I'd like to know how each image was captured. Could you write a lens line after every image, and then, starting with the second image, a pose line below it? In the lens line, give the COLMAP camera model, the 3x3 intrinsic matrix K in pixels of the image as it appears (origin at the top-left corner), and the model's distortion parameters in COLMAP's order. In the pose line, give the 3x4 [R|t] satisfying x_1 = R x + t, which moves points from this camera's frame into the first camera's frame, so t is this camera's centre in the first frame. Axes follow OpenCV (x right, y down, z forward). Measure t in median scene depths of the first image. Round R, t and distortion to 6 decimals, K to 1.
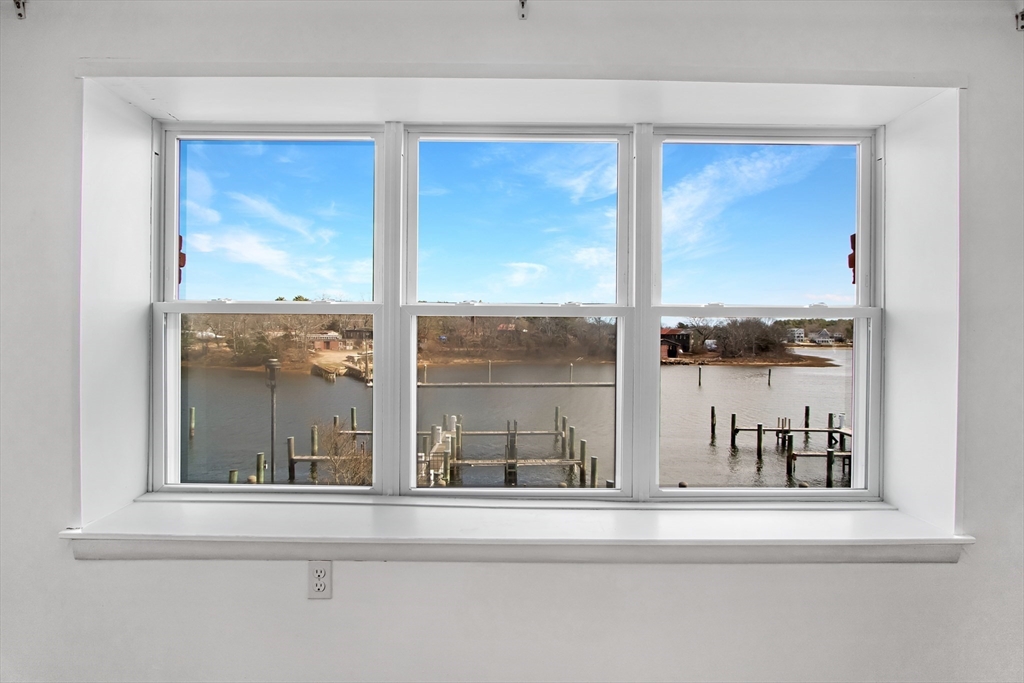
lens RADIAL K [[495.7, 0, 512.0], [0, 495.7, 341.5], [0, 0, 1]] dist [-0.000873, -0.000110]
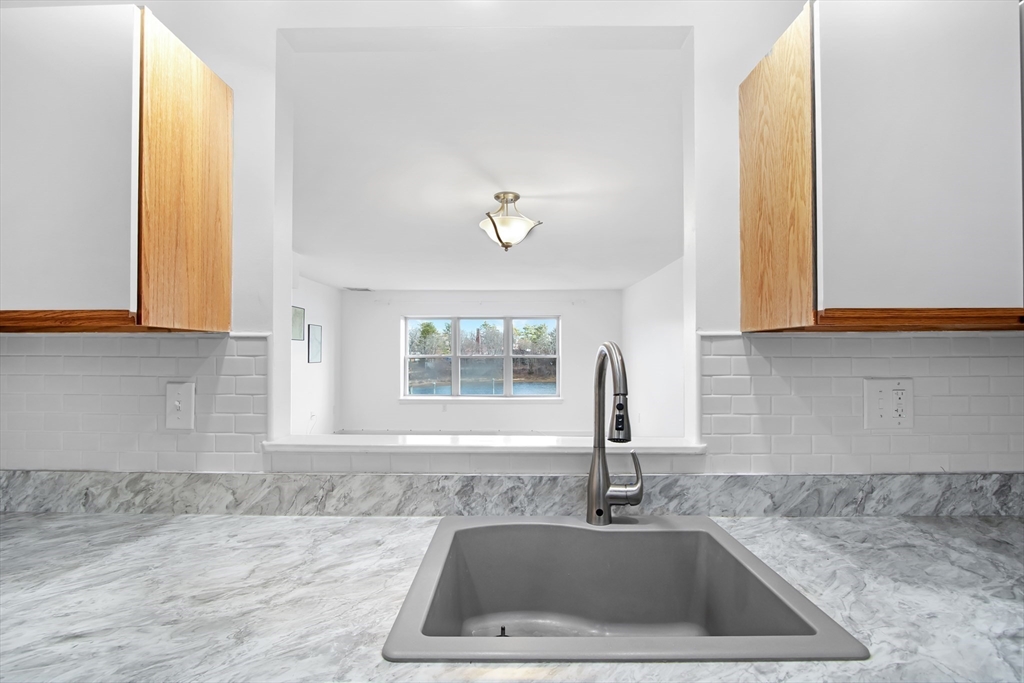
lens RADIAL K [[488.3, 0, 512.0], [0, 488.3, 341.5], [0, 0, 1]] dist [-0.021838, 0.000032]
pose [[0.999897, -0.011301, -0.008806, 0.106441], [0.010947, 0.999168, -0.039288, -0.007428], [0.009242, 0.039188, 0.999189, -1.143493]]
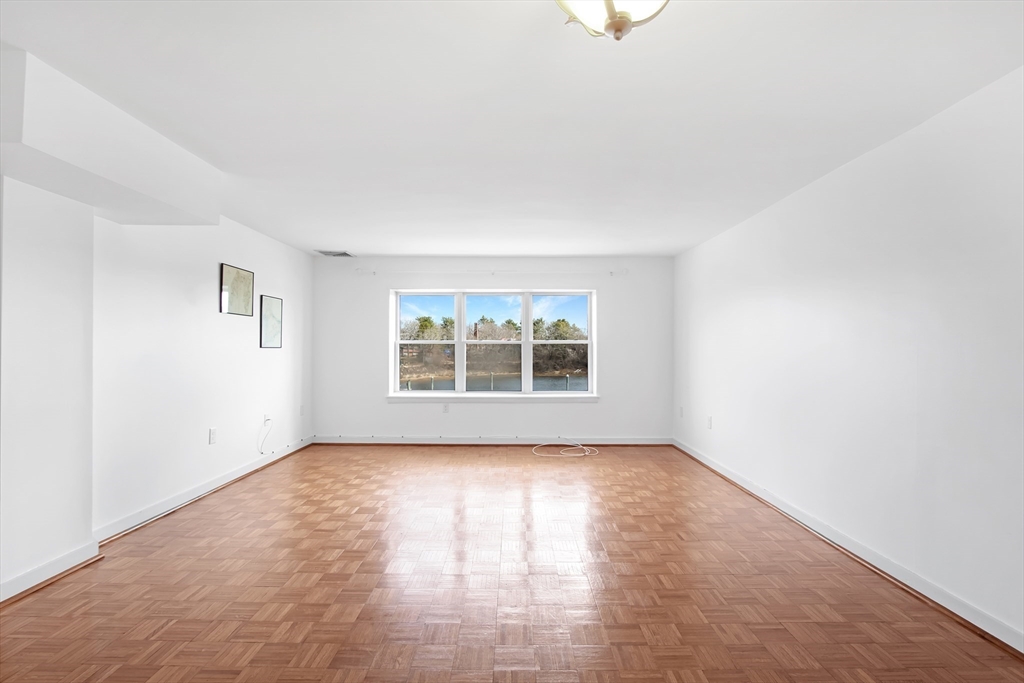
lens RADIAL K [[488.3, 0, 512.0], [0, 488.3, 341.5], [0, 0, 1]] dist [-0.021838, 0.000032]
pose [[0.999955, -0.008238, -0.004644, 0.050490], [0.008106, 0.999582, -0.027755, 0.009773], [0.004870, 0.027716, 0.999604, -0.823354]]
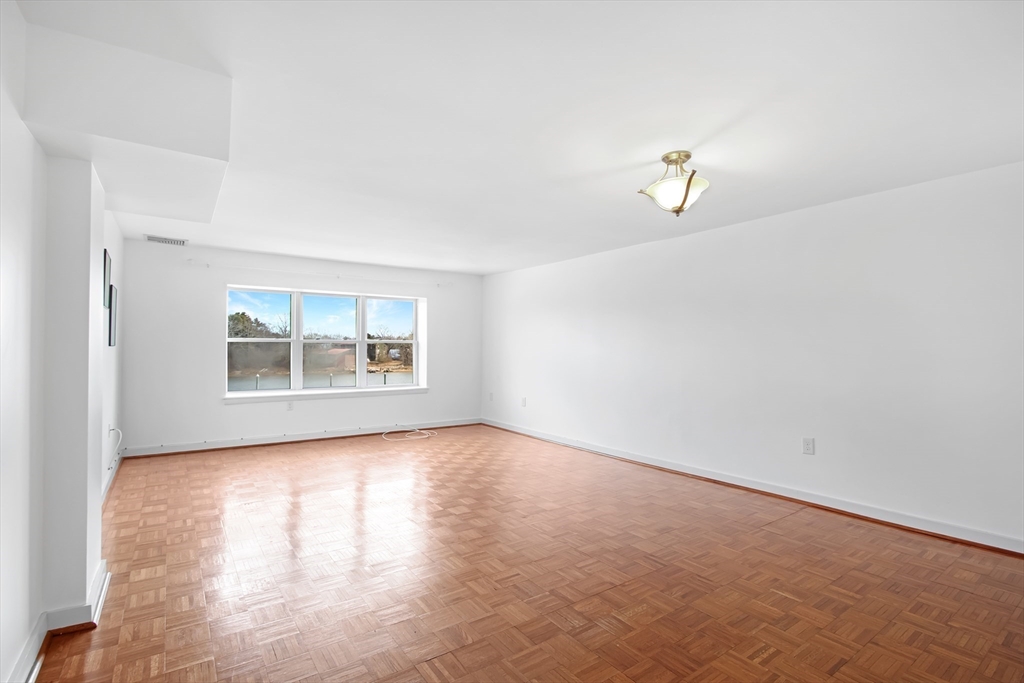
lens RADIAL K [[488.3, 0, 512.0], [0, 488.3, 341.5], [0, 0, 1]] dist [-0.021838, 0.000032]
pose [[0.816697, 0.001494, 0.577064, -0.326229], [0.010491, 0.999793, -0.017437, 0.005643], [-0.576971, 0.020295, 0.816512, -0.918013]]
